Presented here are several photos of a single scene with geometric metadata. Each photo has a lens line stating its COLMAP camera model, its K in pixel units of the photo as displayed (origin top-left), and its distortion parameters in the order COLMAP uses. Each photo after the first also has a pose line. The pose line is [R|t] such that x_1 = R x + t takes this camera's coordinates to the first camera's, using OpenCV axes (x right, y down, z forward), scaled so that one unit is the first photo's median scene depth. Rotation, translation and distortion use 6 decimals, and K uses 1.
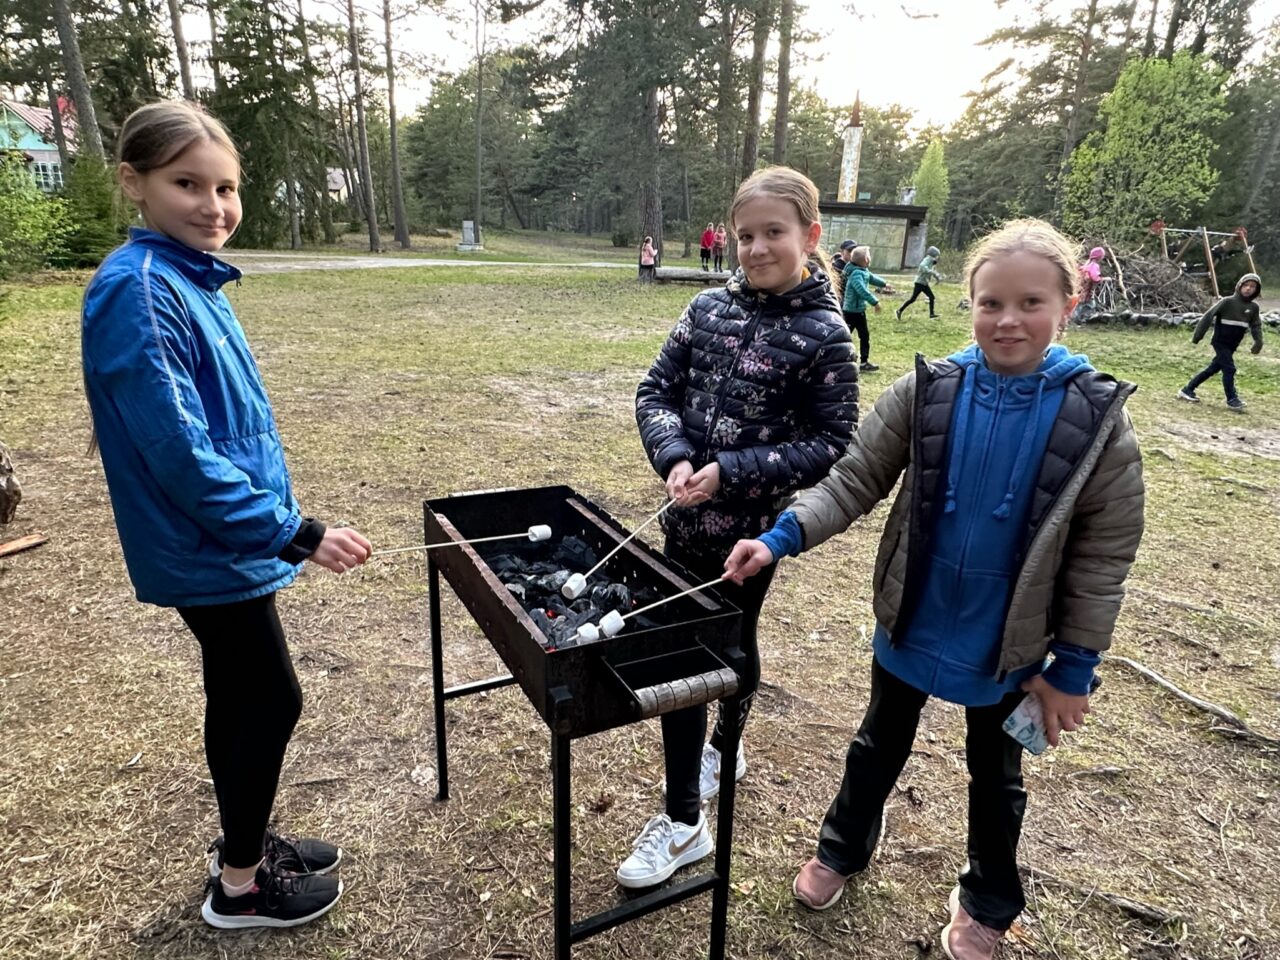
lens RADIAL K [[763.0, 0, 640.0], [0, 763.0, 480.0], [0, 0, 1]] dist [0.003046, 0.000727]
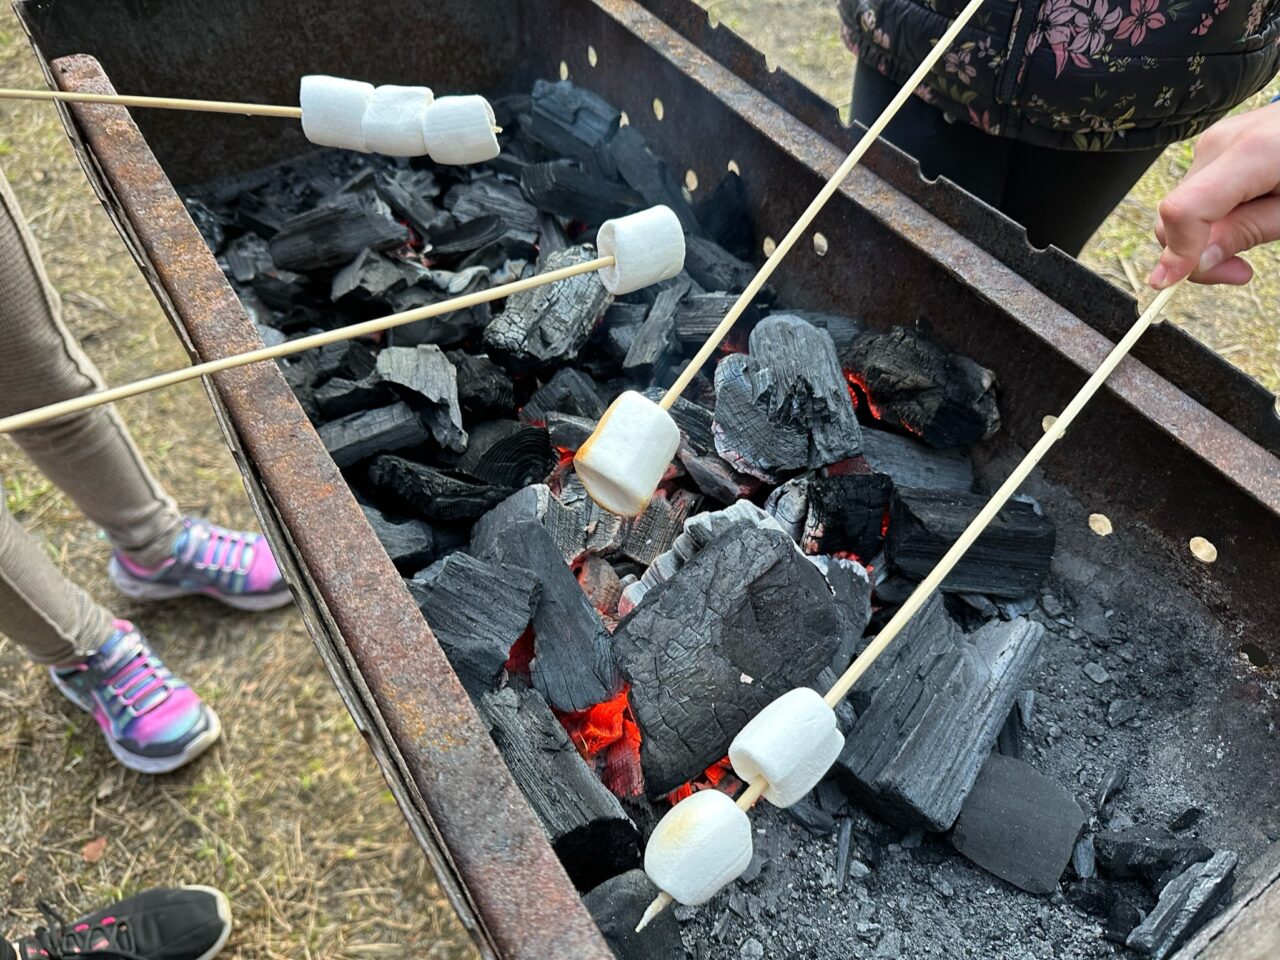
lens RADIAL K [[907.2, 0, 637.8], [0, 907.2, 466.3], [0, 0, 1]] dist [0.005617, -0.005275]
pose [[0.994564, -0.099688, 0.030064, -0.087219], [0.065175, 0.821204, 0.566900, -0.008122], [-0.081202, -0.561859, 0.823238, 0.631334]]
